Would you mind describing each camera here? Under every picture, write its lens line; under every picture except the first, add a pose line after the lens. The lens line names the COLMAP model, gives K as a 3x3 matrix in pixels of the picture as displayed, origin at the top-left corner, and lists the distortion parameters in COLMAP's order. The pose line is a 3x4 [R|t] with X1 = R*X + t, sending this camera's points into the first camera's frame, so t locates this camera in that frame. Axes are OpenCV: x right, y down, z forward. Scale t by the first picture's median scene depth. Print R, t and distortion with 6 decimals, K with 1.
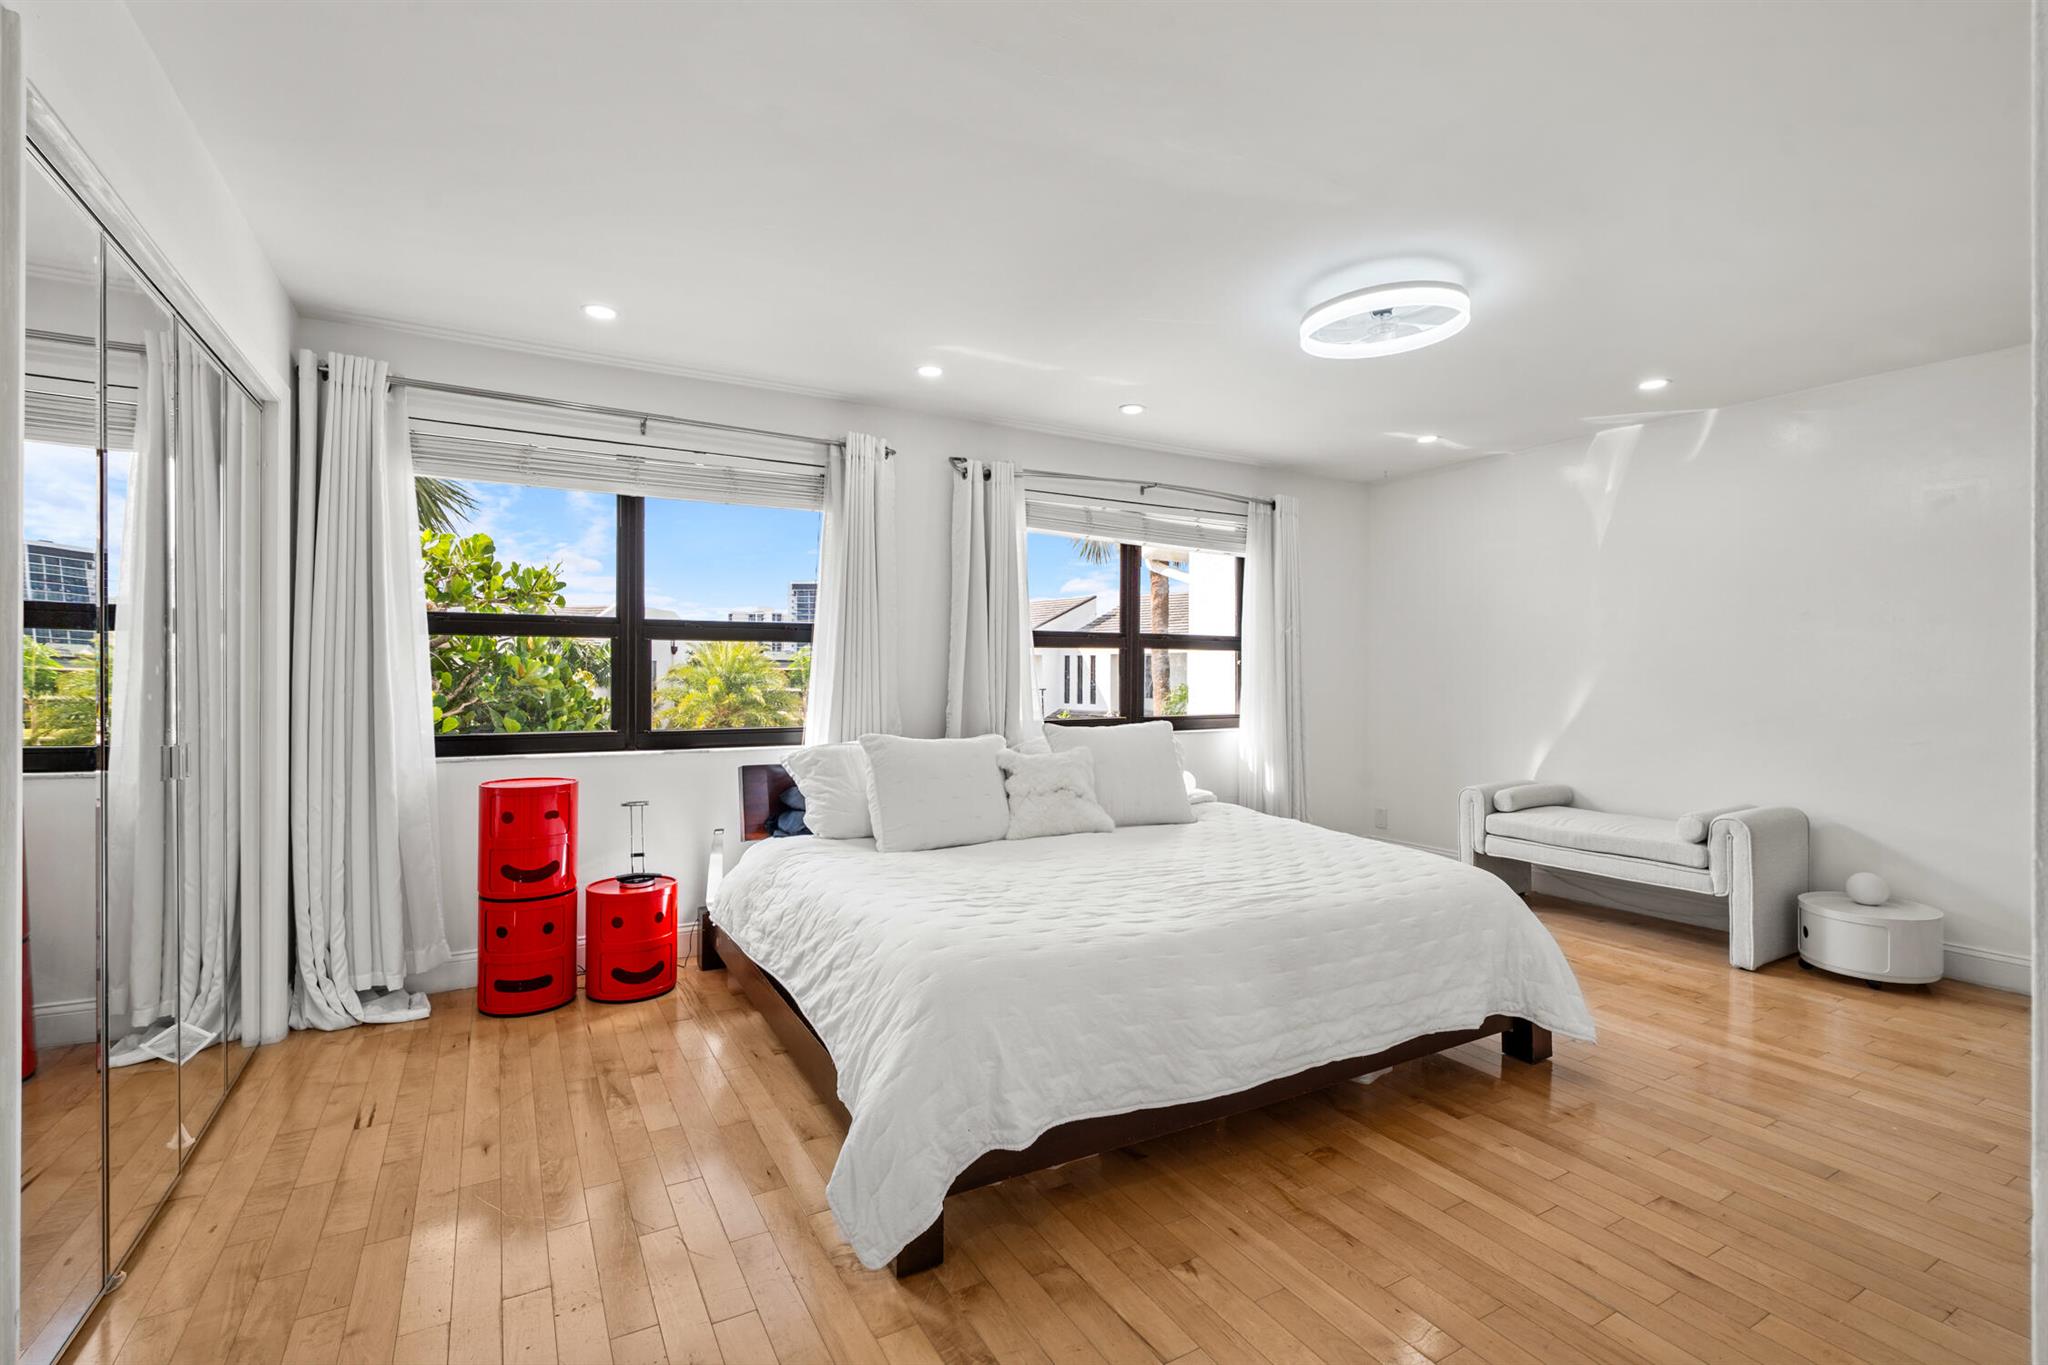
lens RADIAL K [[940.2, 0, 1018.9], [0, 940.2, 674.6], [0, 0, 1]] dist [-0.005771, 0.002364]
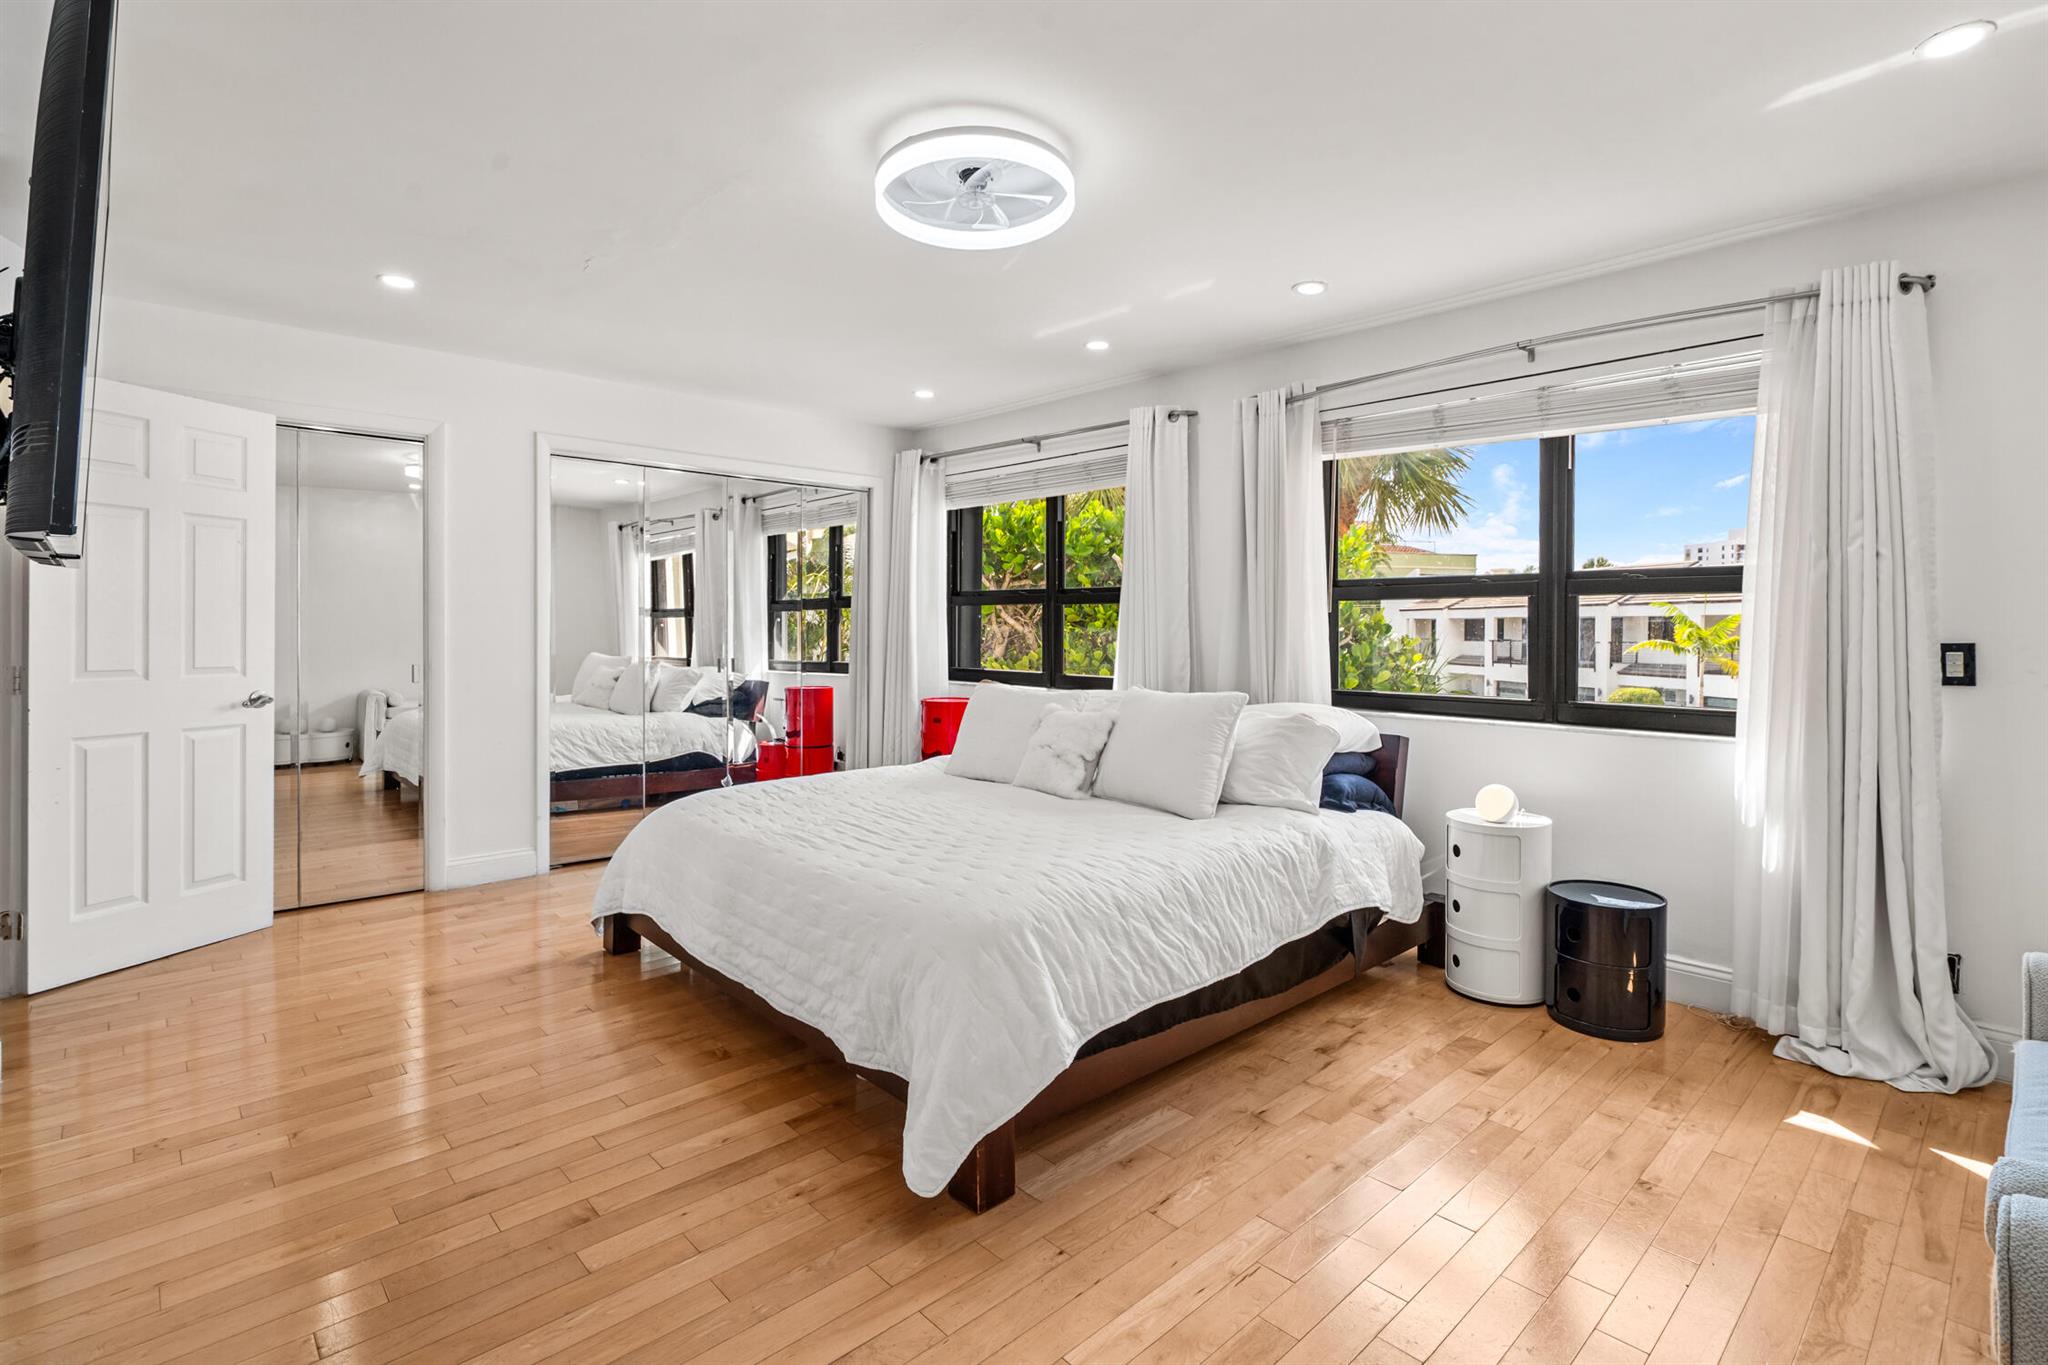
lens RADIAL K [[940.2, 0, 981.1], [0, 940.2, 629.1], [0, 0, 1]] dist [-0.005771, 0.002364]
pose [[0.222239, 0.000897, -0.974992, 0.658147], [-0.007019, 0.999975, -0.000680, -0.001126], [0.974967, 0.006995, 0.222240, 0.462415]]
